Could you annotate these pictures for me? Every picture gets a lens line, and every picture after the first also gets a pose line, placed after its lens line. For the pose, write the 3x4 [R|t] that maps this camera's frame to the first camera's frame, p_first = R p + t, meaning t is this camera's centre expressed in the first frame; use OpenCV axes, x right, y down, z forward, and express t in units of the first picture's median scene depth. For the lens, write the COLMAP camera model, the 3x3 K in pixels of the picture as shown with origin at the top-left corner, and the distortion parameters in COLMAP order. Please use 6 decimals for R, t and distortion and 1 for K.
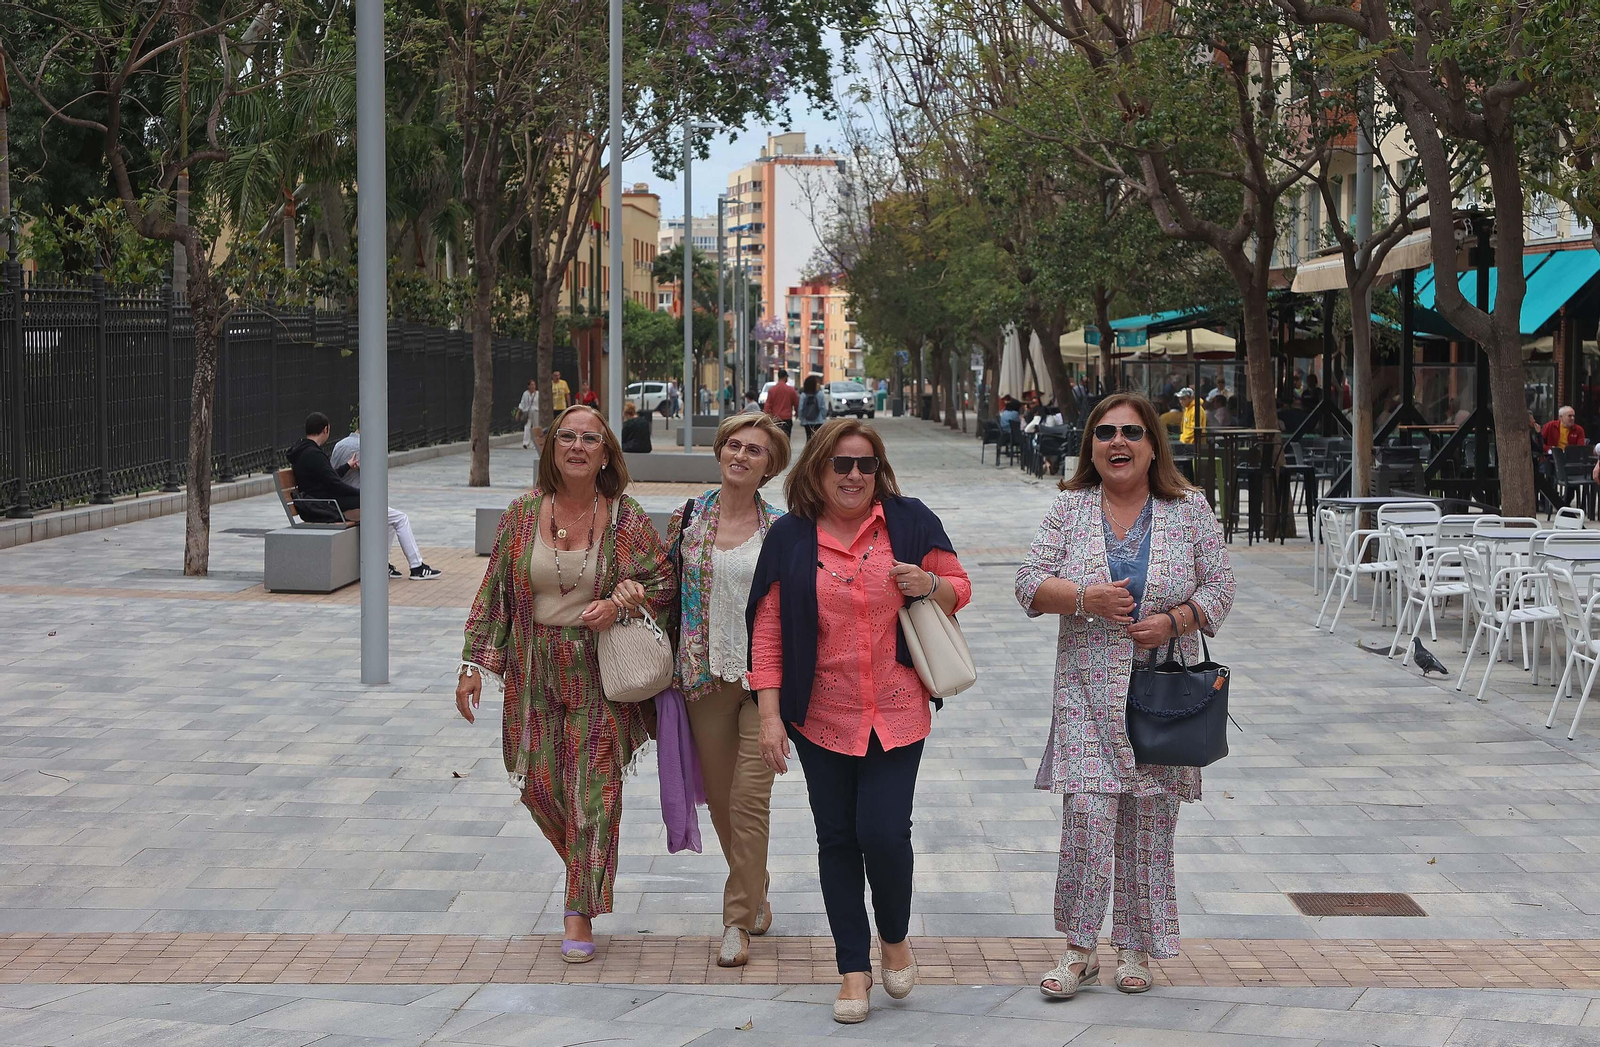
lens RADIAL K [[3126.3, 0, 800.0], [0, 3126.3, 523.5], [0, 0, 1]] dist [0.009895, -0.020254]
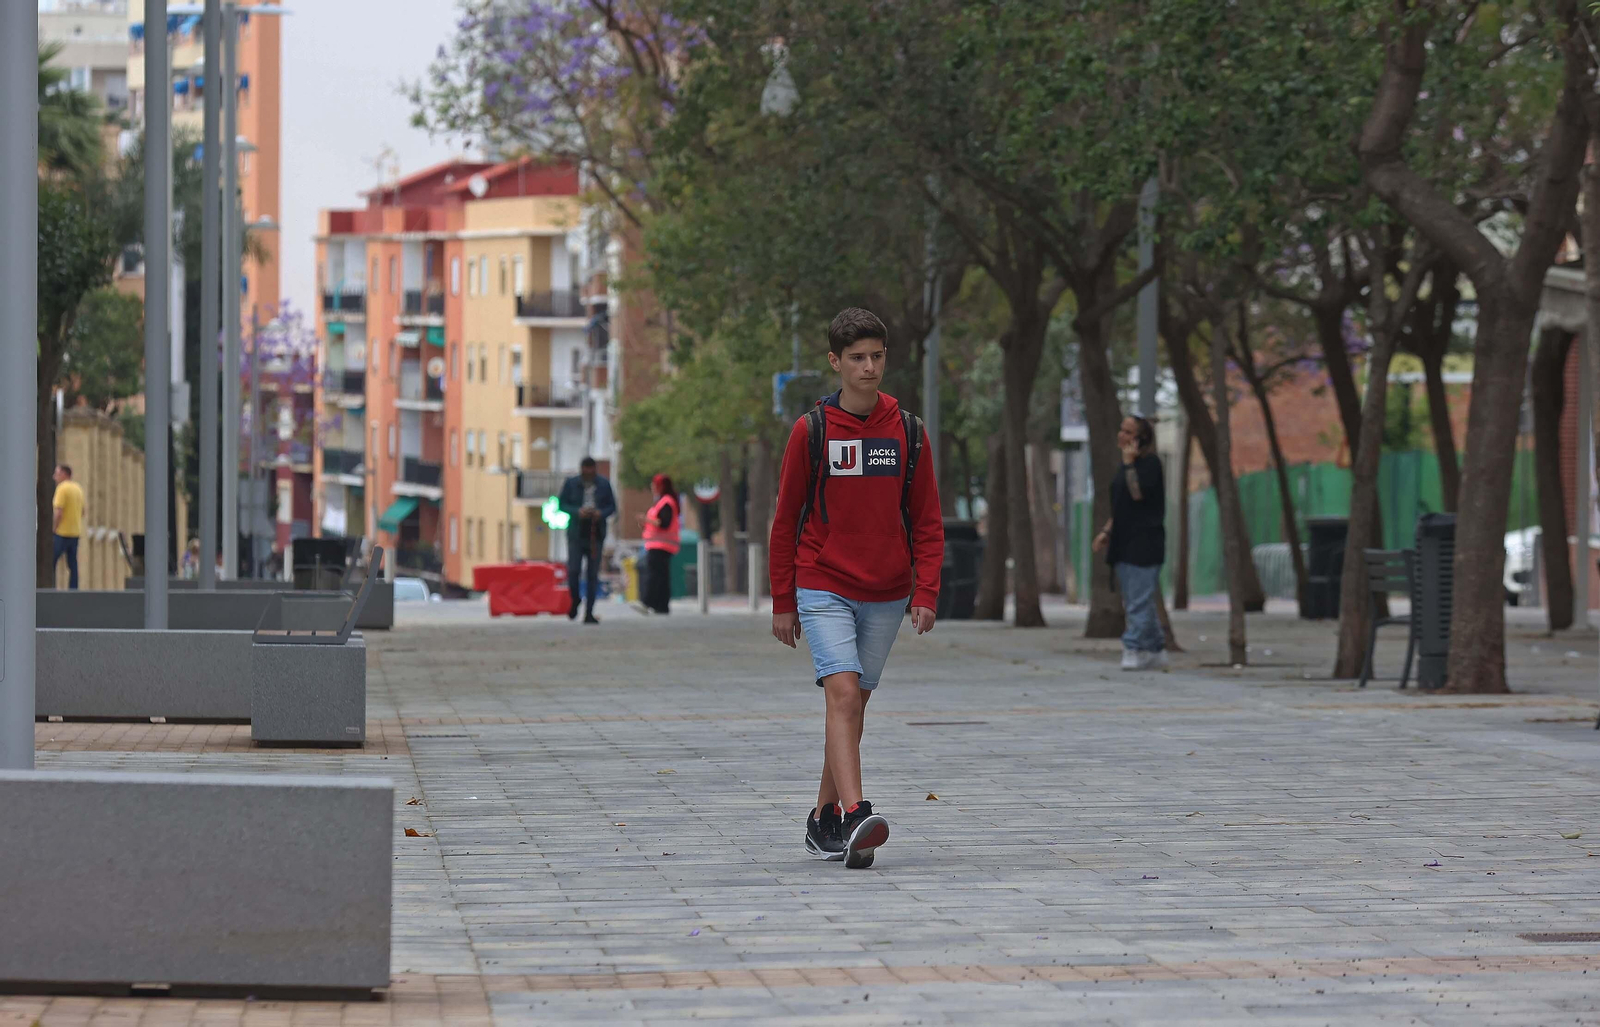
lens RADIAL K [[9742.4, 0, 800.0], [0, 9742.4, 513.5], [0, 0, 1]] dist [-0.189696, -27.233876]
pose [[0.998923, 0.000291, 0.046393, -0.008291], [0.001871, 0.998914, -0.046552, -0.005317], [-0.046356, 0.046589, 0.997838, 0.221111]]
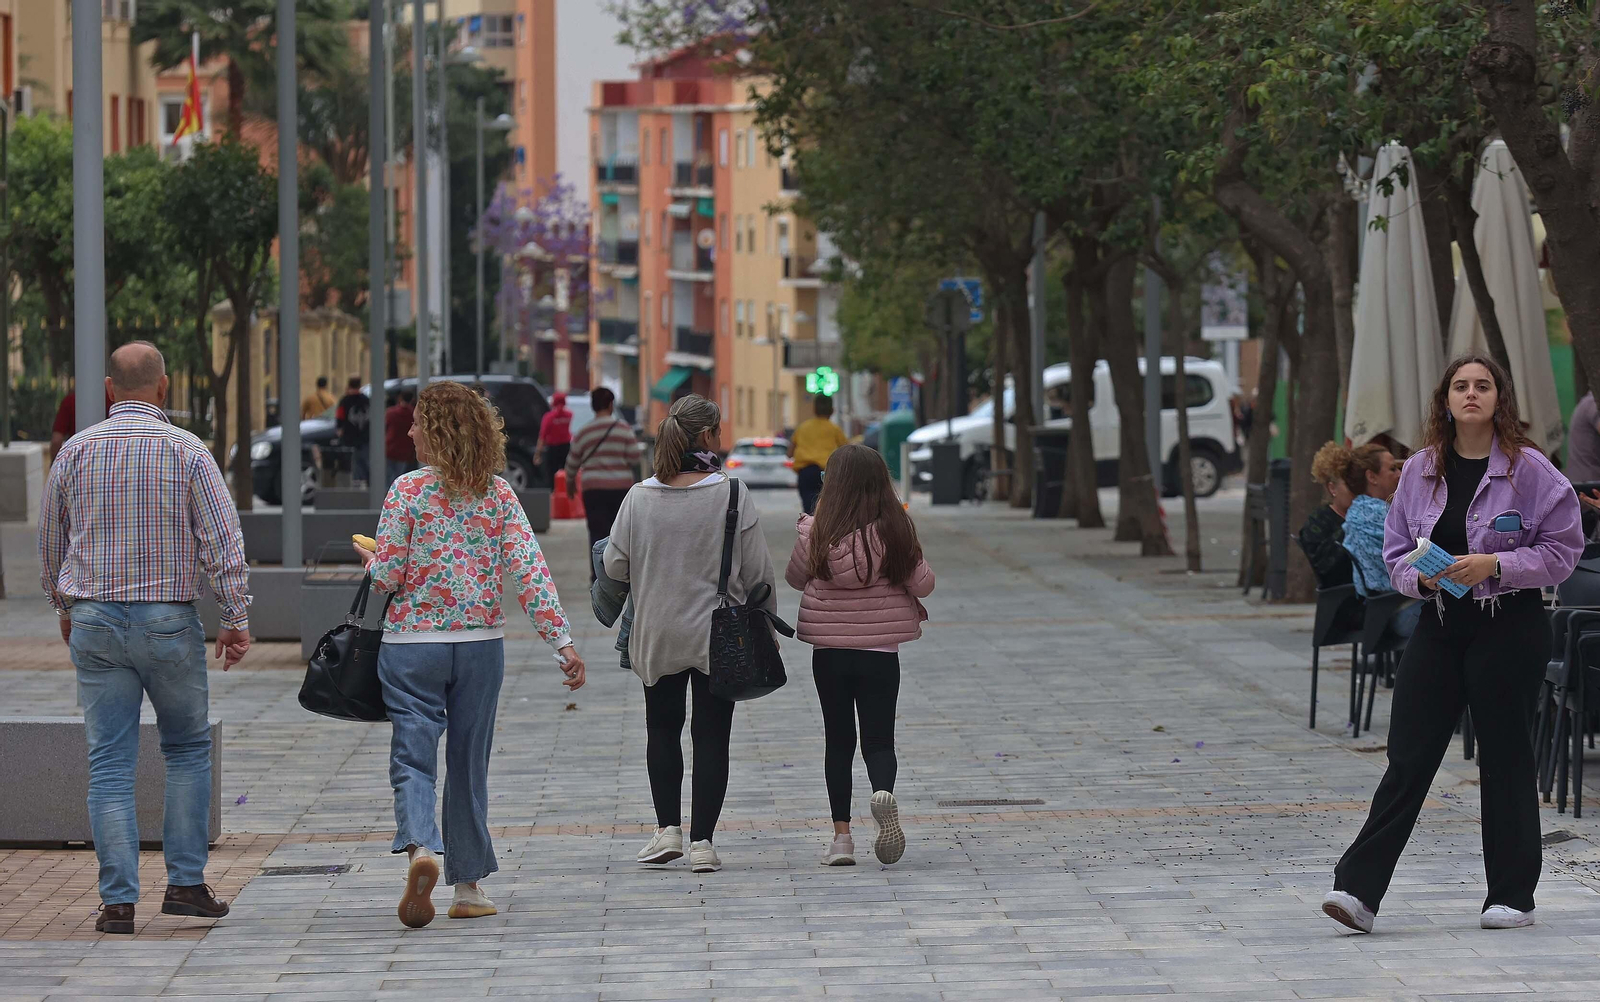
lens RADIAL K [[9855.4, 0, 800.0], [0, 9855.4, 501.0], [0, 0, 1]] dist [0.173417, 7.251545]
pose [[0.999814, -0.011761, 0.015284, 0.004138], [0.012266, 0.999367, -0.033384, -0.005111], [-0.014881, 0.033565, 0.999326, 0.109487]]
